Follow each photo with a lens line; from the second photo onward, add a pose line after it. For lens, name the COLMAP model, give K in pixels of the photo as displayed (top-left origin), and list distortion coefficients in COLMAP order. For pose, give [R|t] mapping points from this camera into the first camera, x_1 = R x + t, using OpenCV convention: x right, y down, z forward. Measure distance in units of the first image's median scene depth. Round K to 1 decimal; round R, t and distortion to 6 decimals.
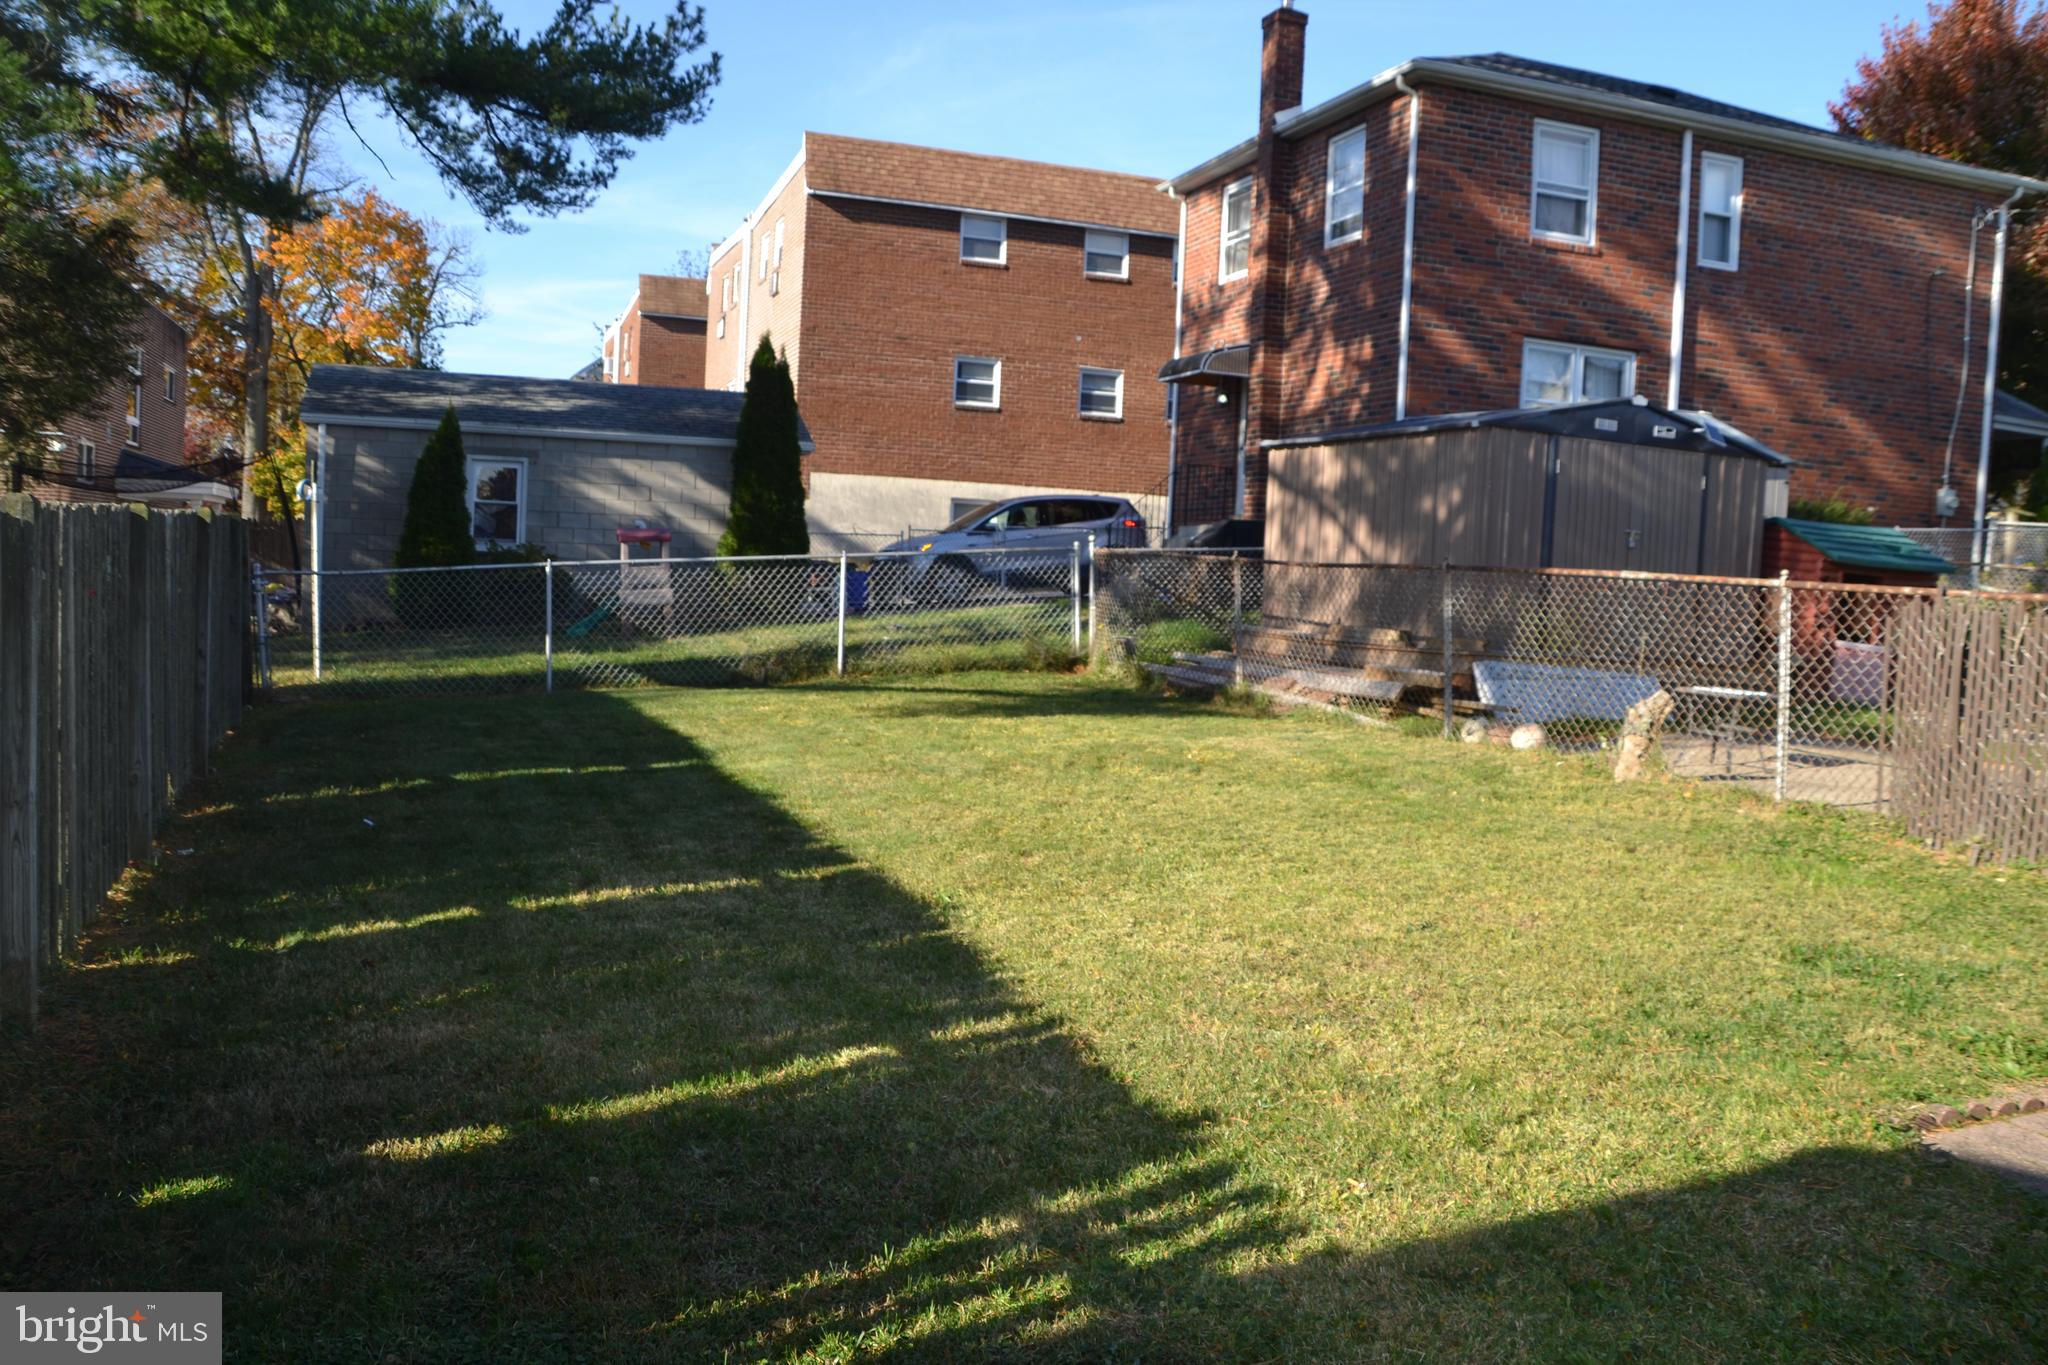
lens RADIAL K [[1672.4, 0, 1025.0], [0, 1672.4, 684.3], [0, 0, 1]] dist [-0.114925, 0.027209]
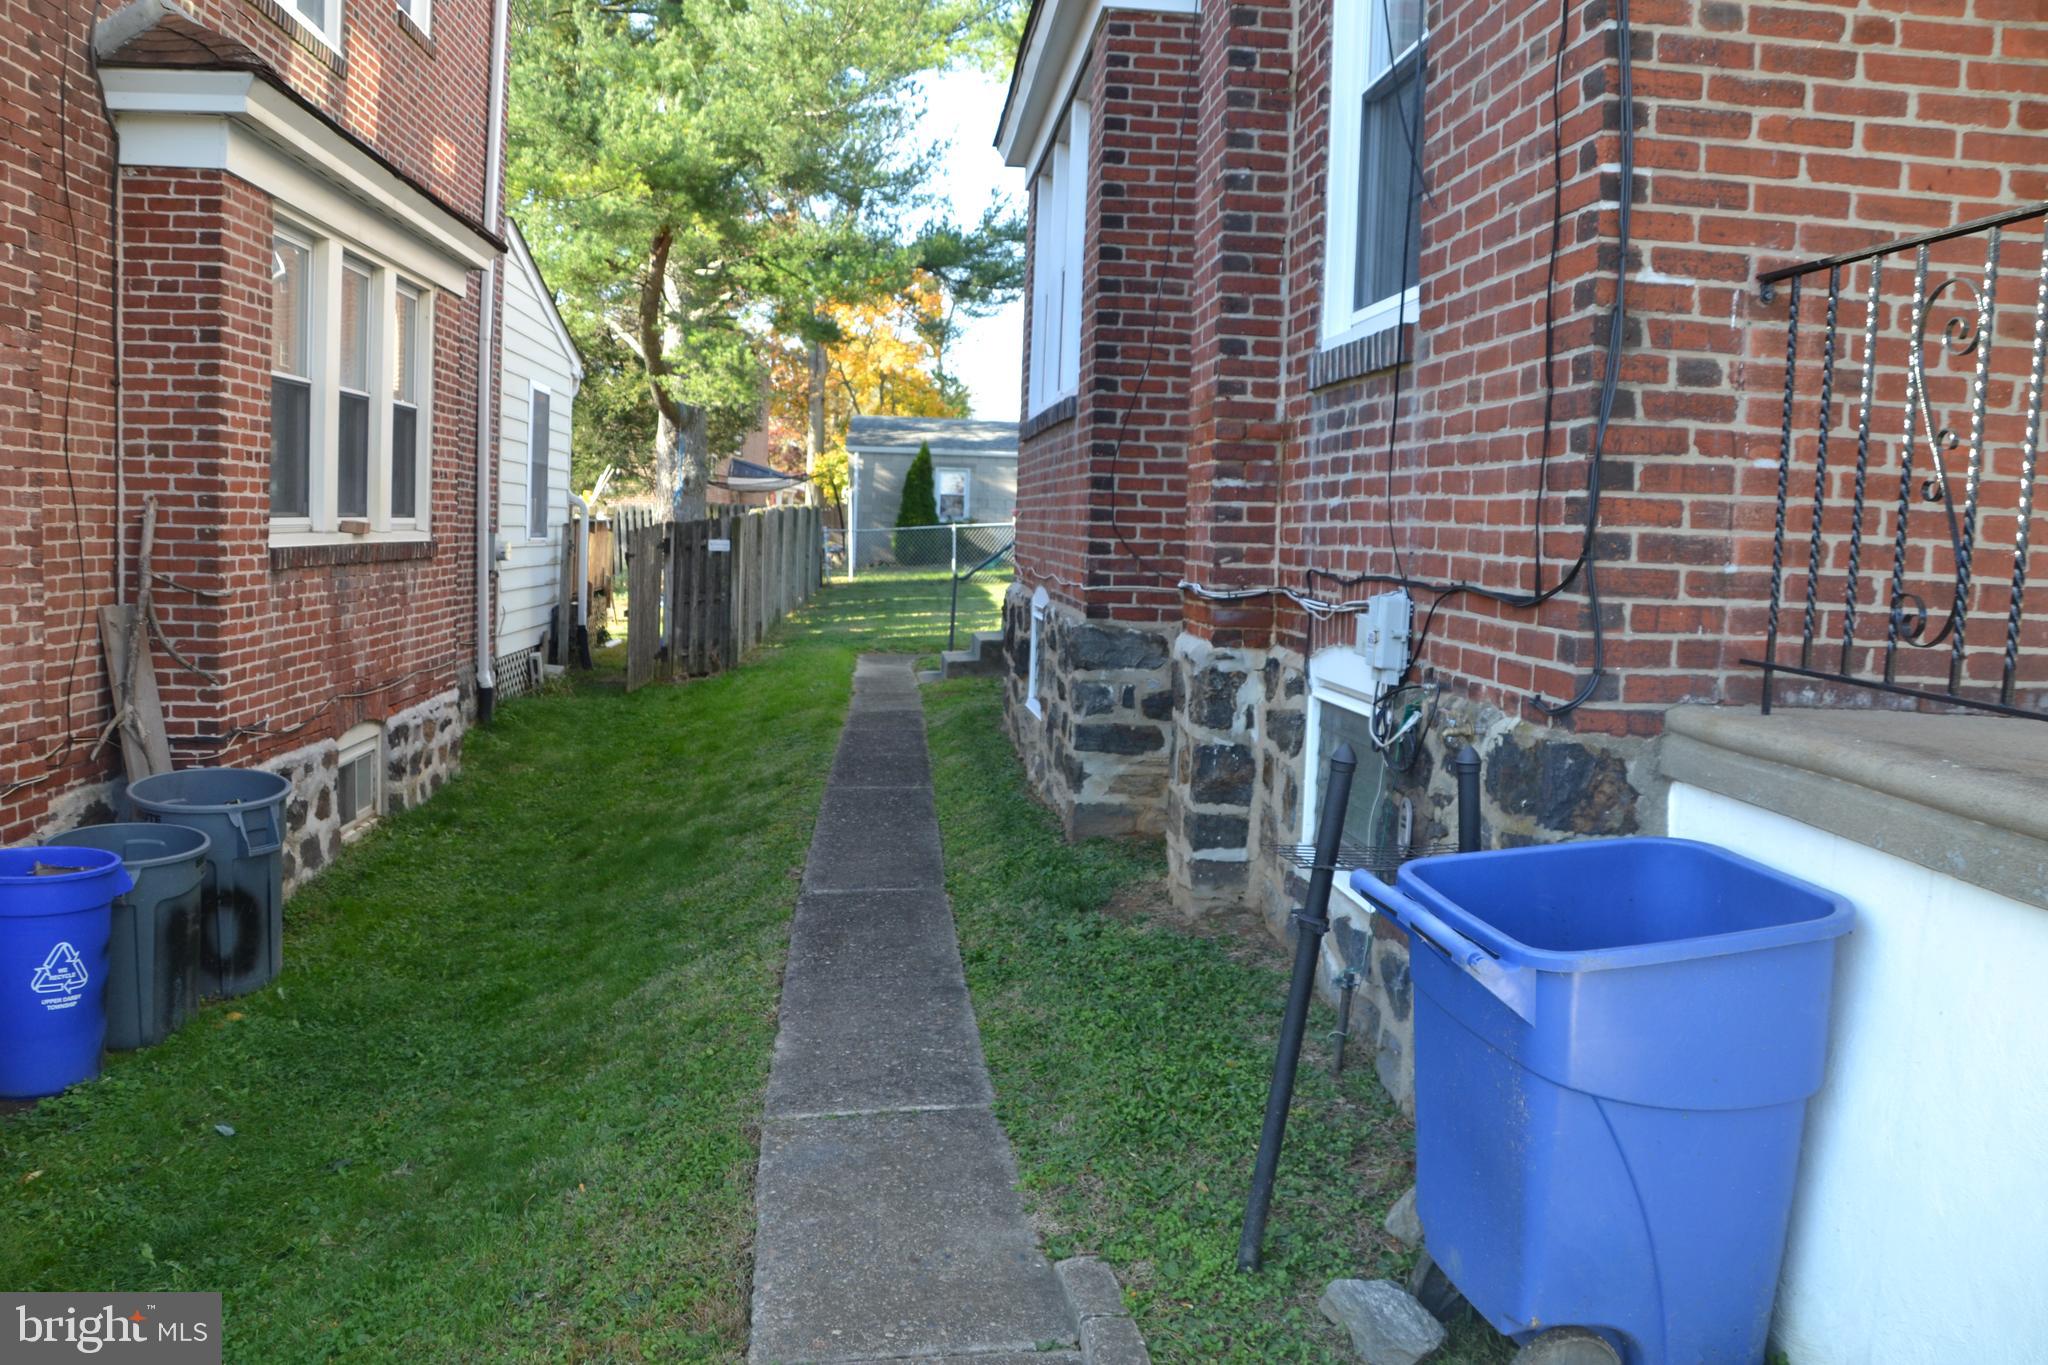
lens RADIAL K [[1672.4, 0, 1026.6], [0, 1672.4, 681.2], [0, 0, 1]] dist [-0.114925, 0.027209]
pose [[0.951727, 0.012681, -0.306683, 0.307323], [-0.008773, 0.999862, 0.014119, 0.063437], [0.306820, -0.010747, 0.951707, -0.676937]]
